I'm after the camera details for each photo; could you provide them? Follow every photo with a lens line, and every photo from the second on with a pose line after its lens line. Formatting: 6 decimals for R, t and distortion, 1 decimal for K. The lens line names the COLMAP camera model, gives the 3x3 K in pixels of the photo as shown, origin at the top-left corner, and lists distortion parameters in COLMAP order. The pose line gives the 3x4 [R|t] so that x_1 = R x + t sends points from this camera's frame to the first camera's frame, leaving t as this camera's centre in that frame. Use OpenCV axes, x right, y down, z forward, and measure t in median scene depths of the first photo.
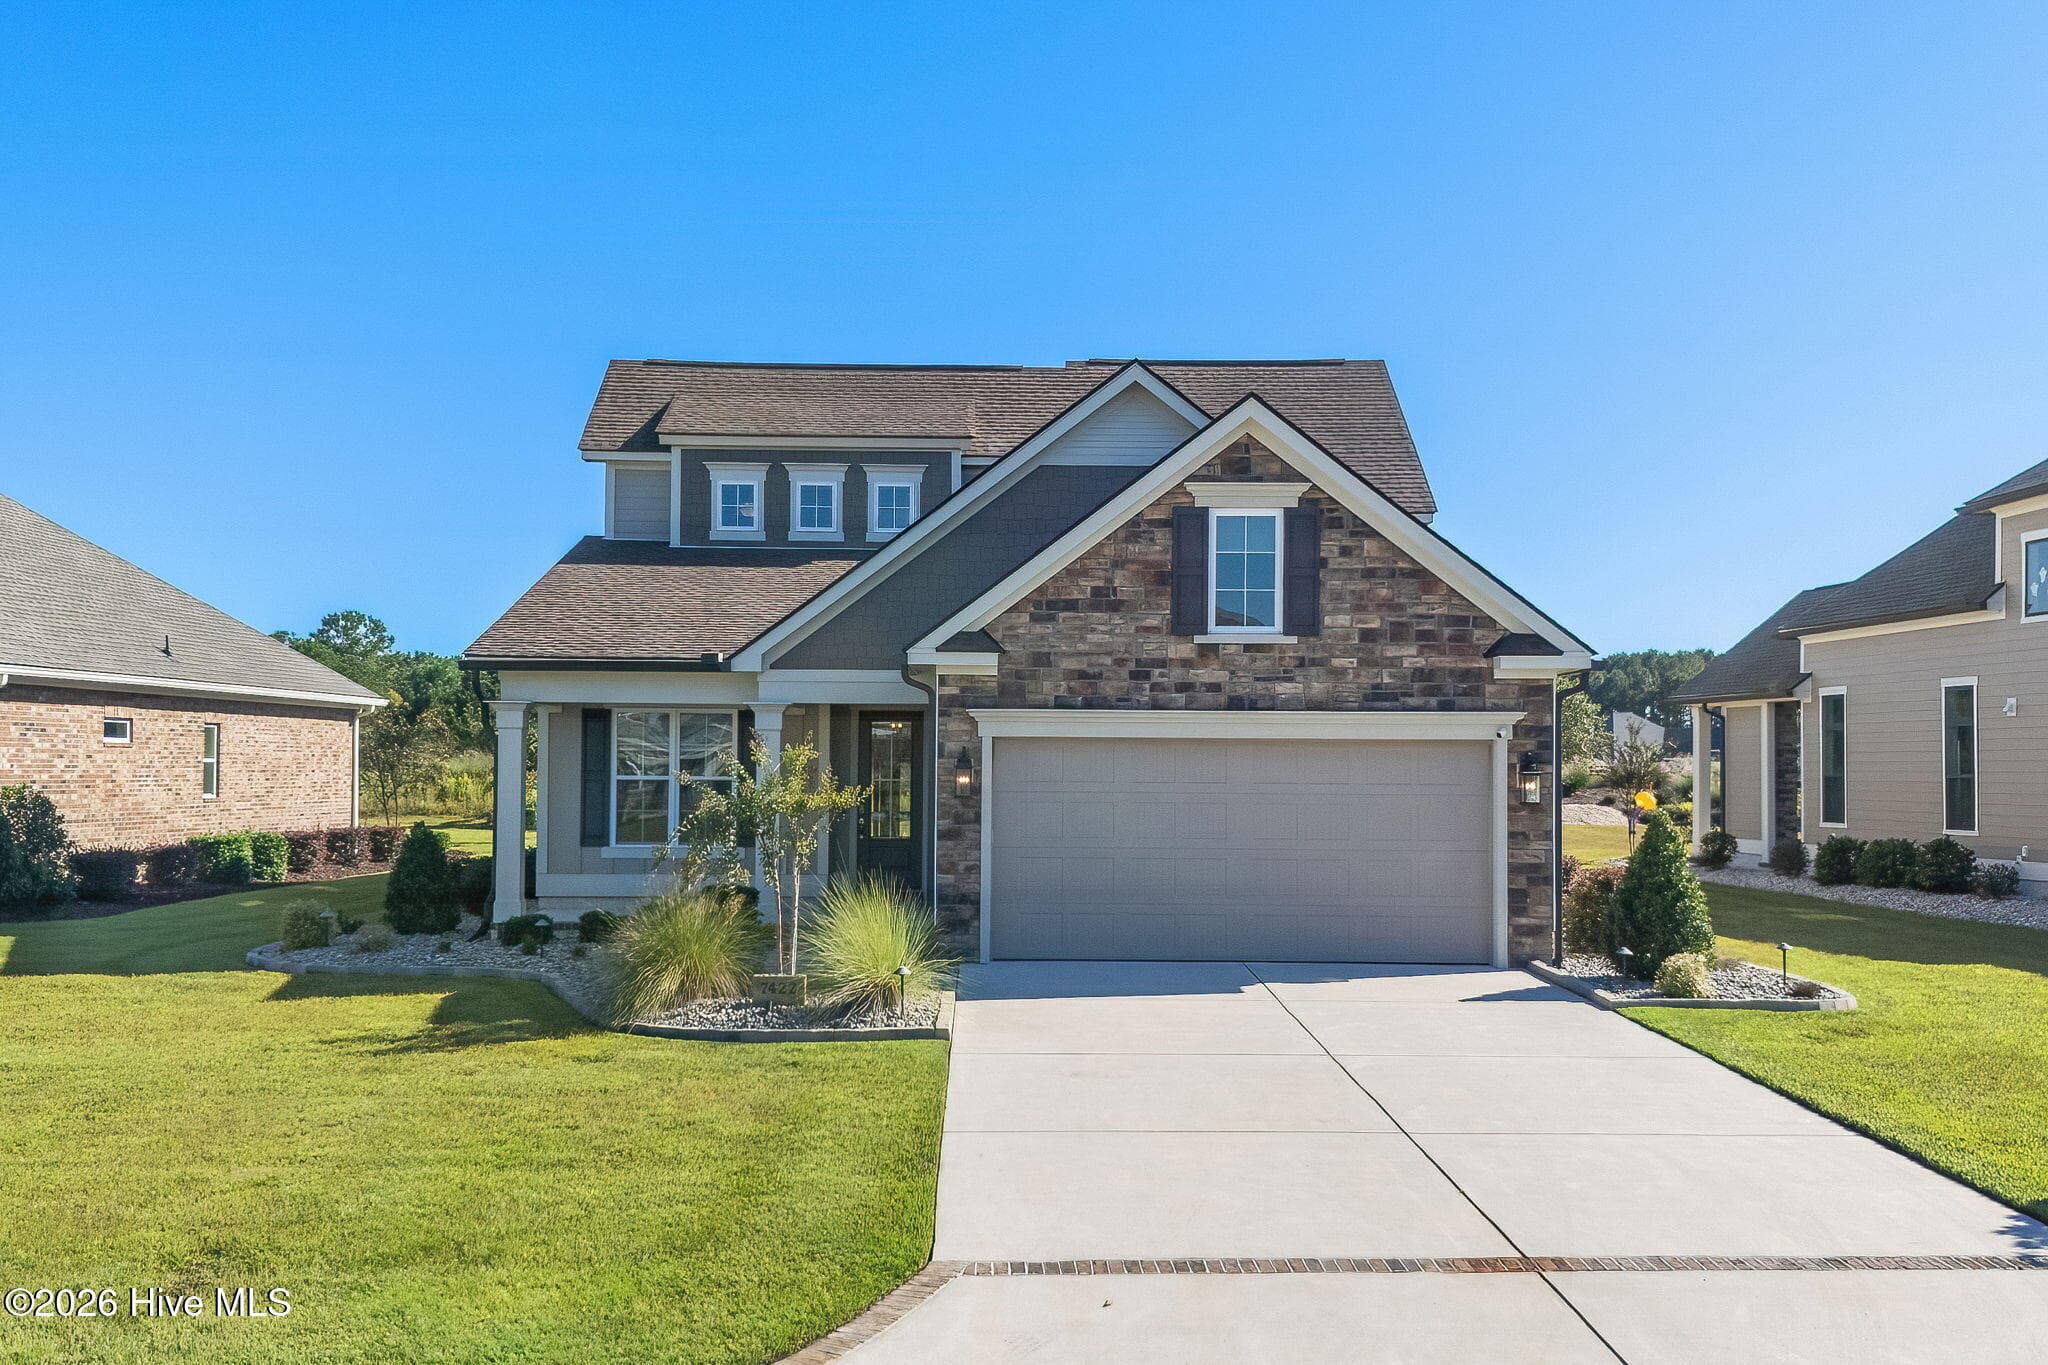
lens RADIAL K [[1922.3, 0, 1018.8], [0, 1922.3, 752.7], [0, 0, 1]] dist [0.090913, -0.186135]
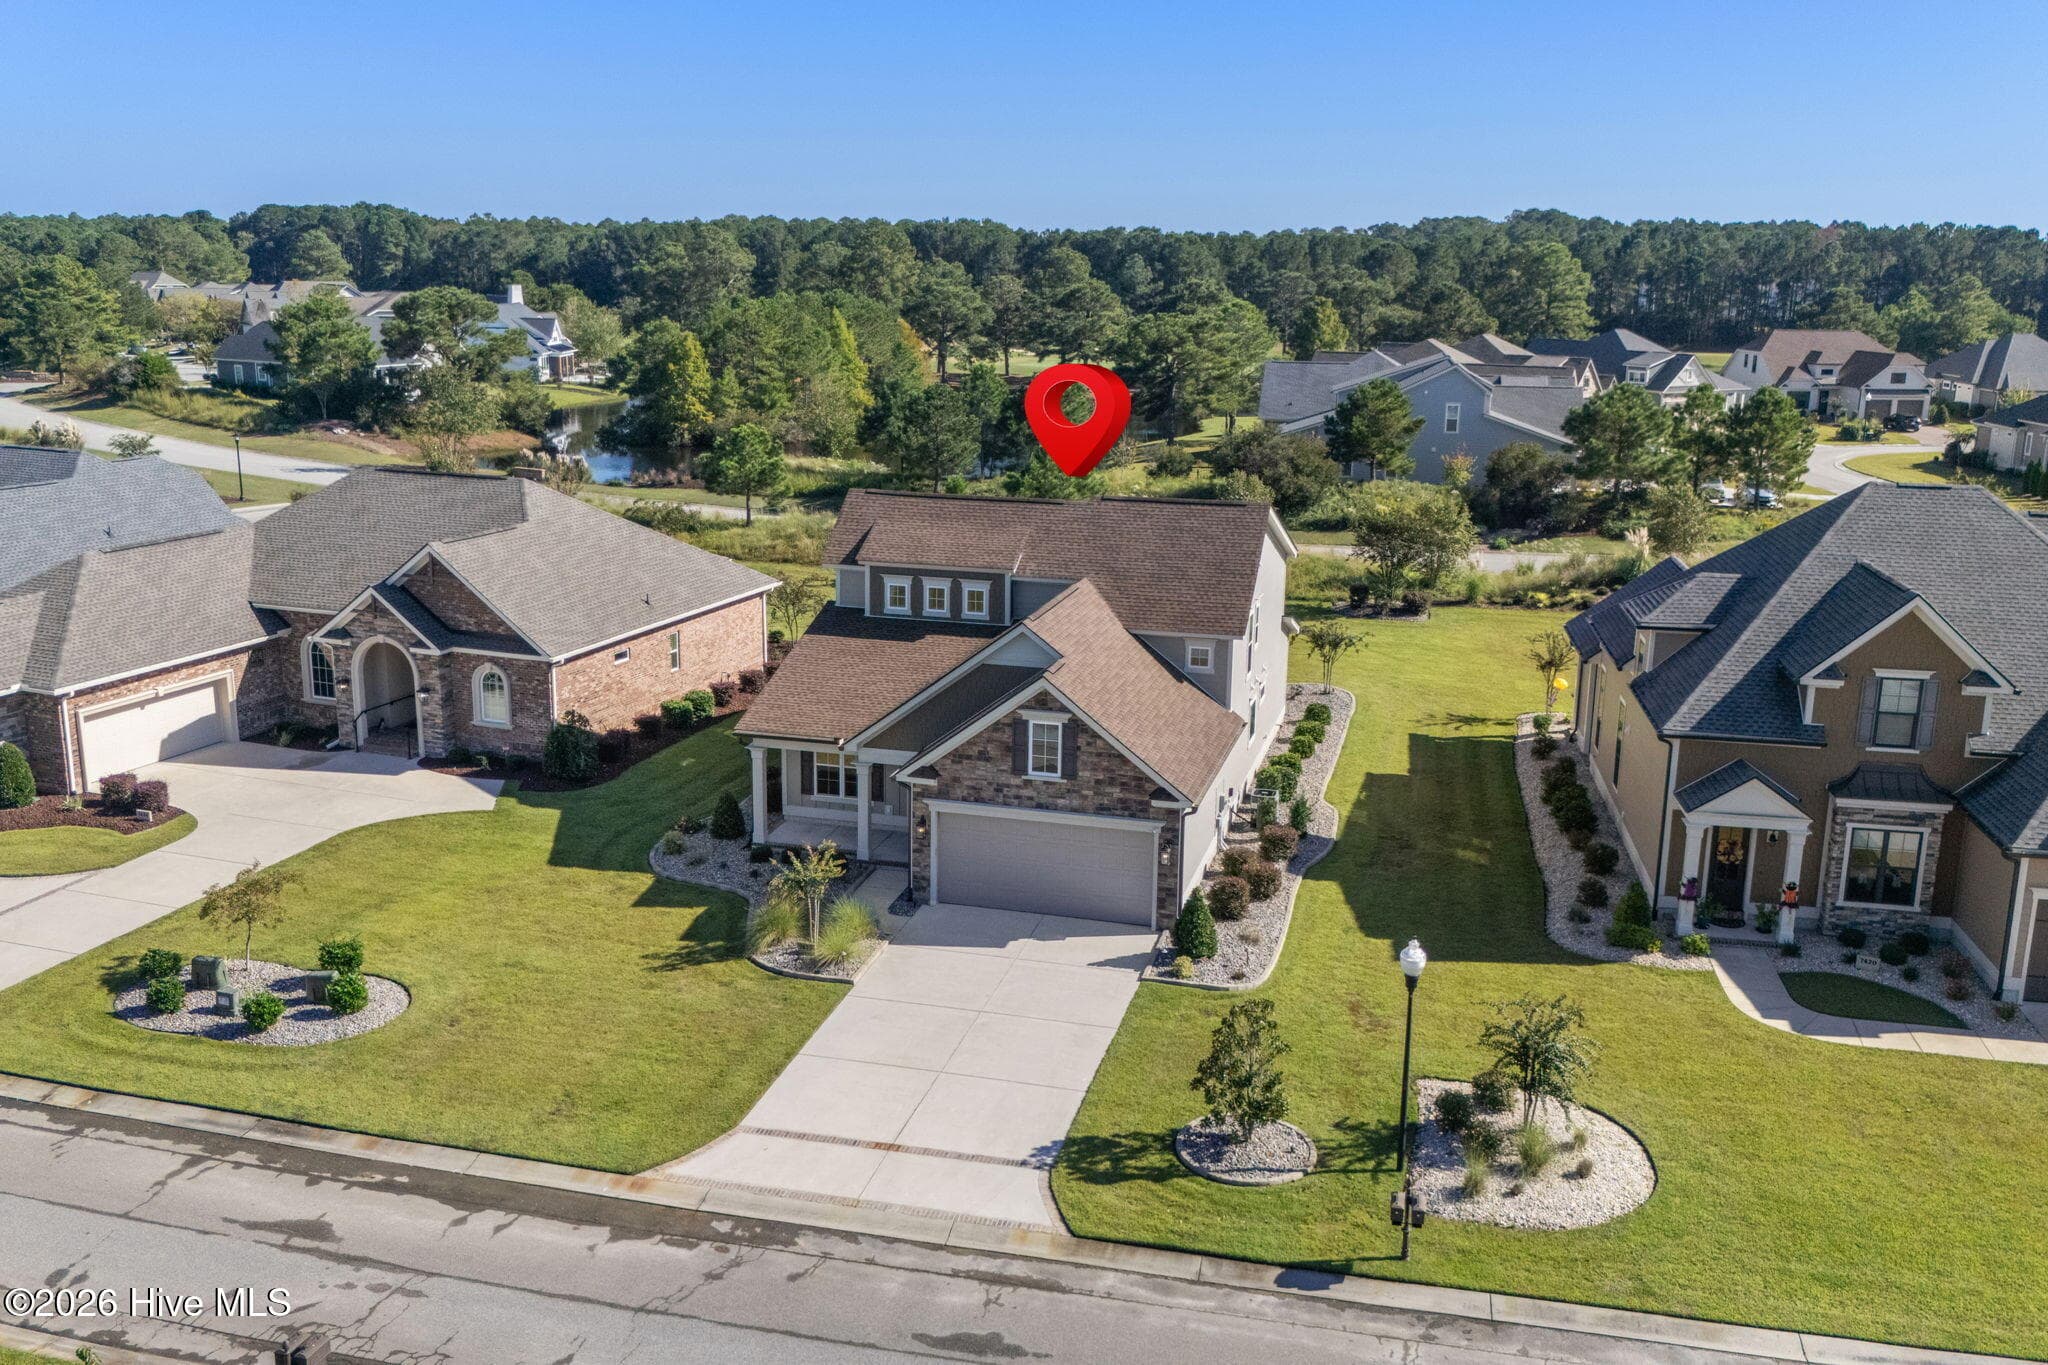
lens RADIAL K [[1755.2, 0, 1029.7], [0, 1755.2, 680.1], [0, 0, 1]] dist [0.084746, -0.130594]
pose [[0.962083, 0.072016, -0.263078, 0.623142], [-0.007426, 0.971073, 0.238669, -0.649062], [0.272656, -0.227666, 0.934787, -0.861543]]
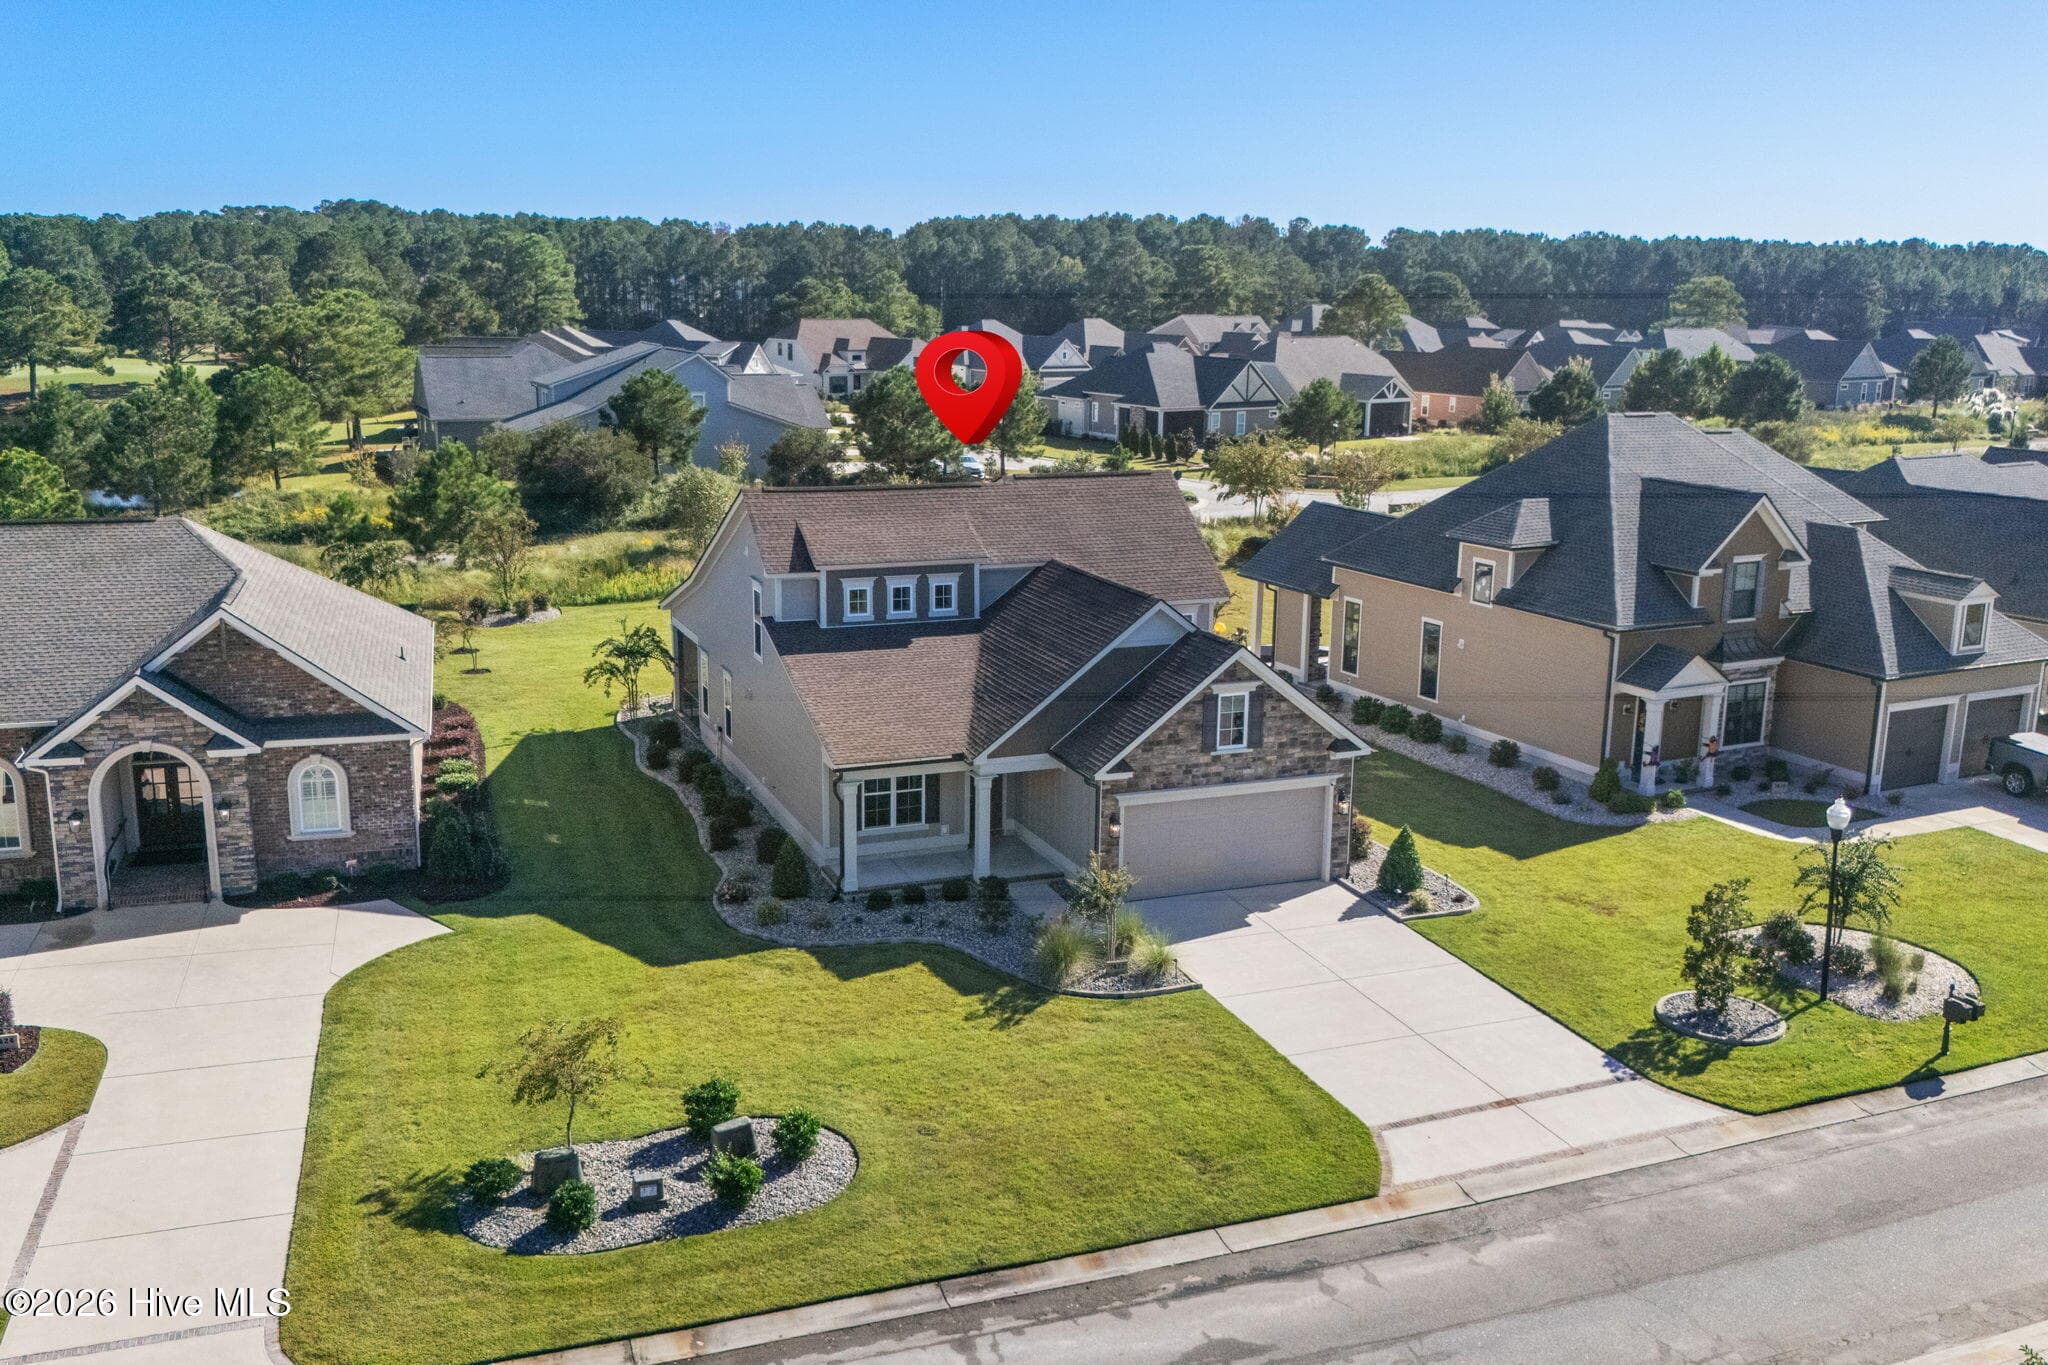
lens RADIAL K [[1819.2, 0, 1015.3], [0, 1819.2, 719.6], [0, 0, 1]] dist [0.087528, -0.135985]
pose [[0.934196, -0.078862, 0.347934, -0.821798], [-0.010128, 0.969007, 0.246826, -0.598157], [-0.356616, -0.234108, 0.904444, -0.762649]]
